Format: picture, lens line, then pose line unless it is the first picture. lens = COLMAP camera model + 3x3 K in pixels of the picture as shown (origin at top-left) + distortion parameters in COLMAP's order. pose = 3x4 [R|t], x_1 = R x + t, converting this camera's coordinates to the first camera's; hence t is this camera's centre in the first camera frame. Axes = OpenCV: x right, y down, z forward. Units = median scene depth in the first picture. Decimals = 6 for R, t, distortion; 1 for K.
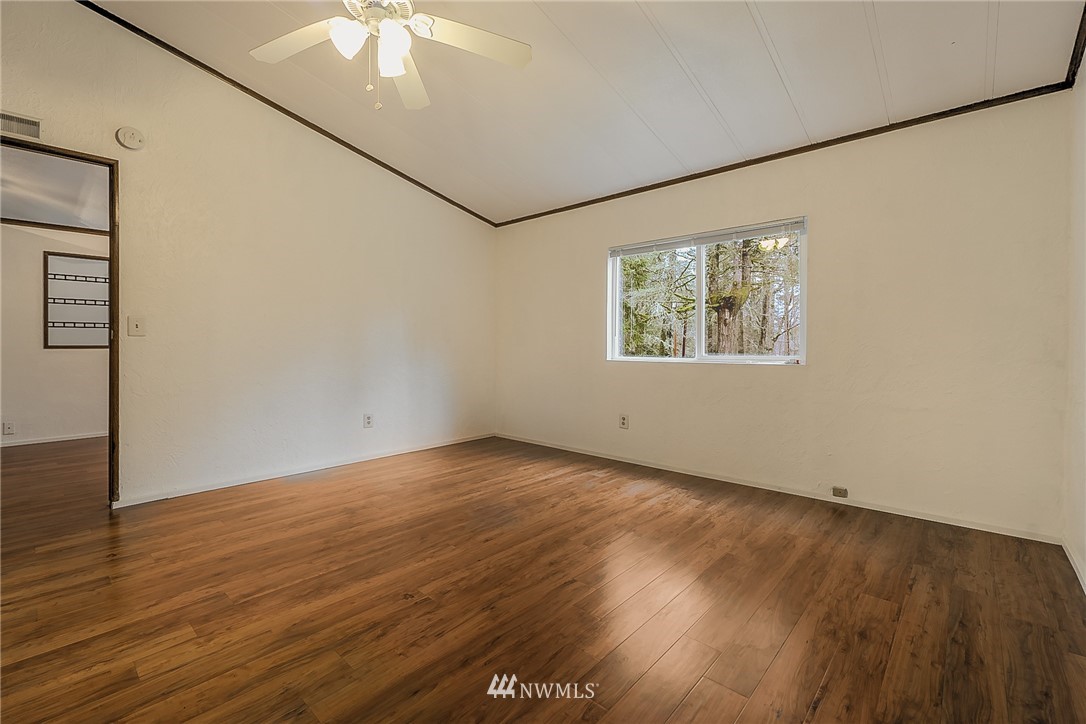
lens RADIAL K [[471.7, 0, 541.2], [0, 471.7, 354.3], [0, 0, 1]] dist [0.000743, 0.000055]
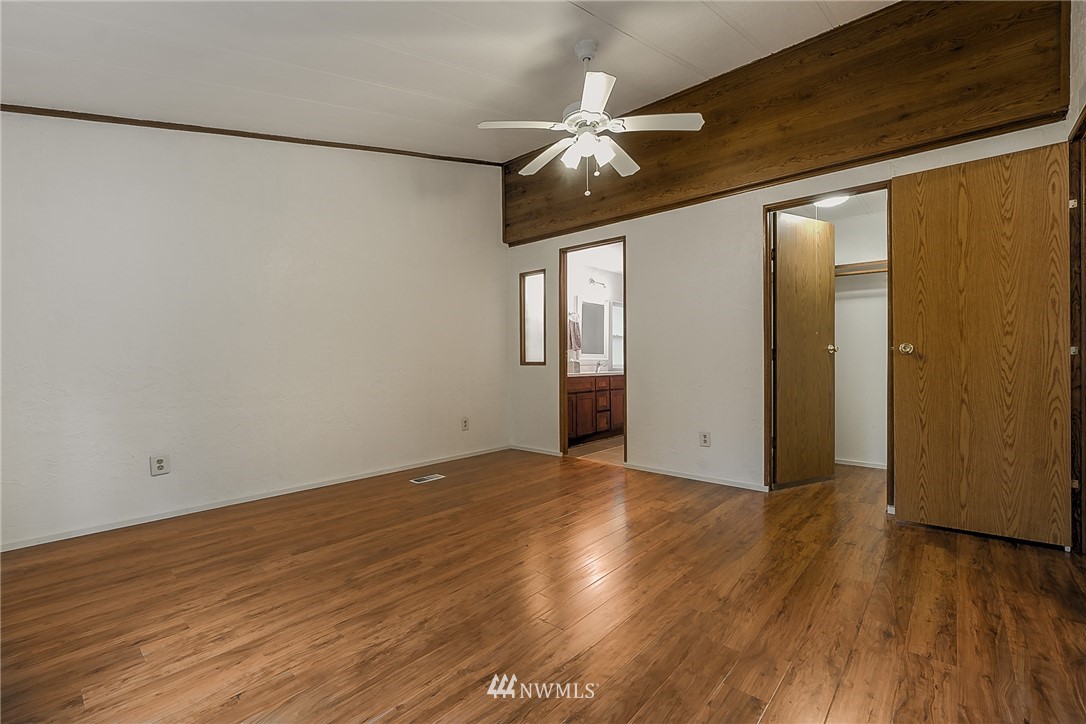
lens RADIAL K [[471.7, 0, 541.2], [0, 471.7, 354.3], [0, 0, 1]] dist [0.000743, 0.000055]
pose [[-0.999950, 0.005683, -0.008216, -0.137930], [0.005638, 0.999969, 0.005483, -0.031743], [0.008247, 0.005437, -0.999951, 1.780911]]
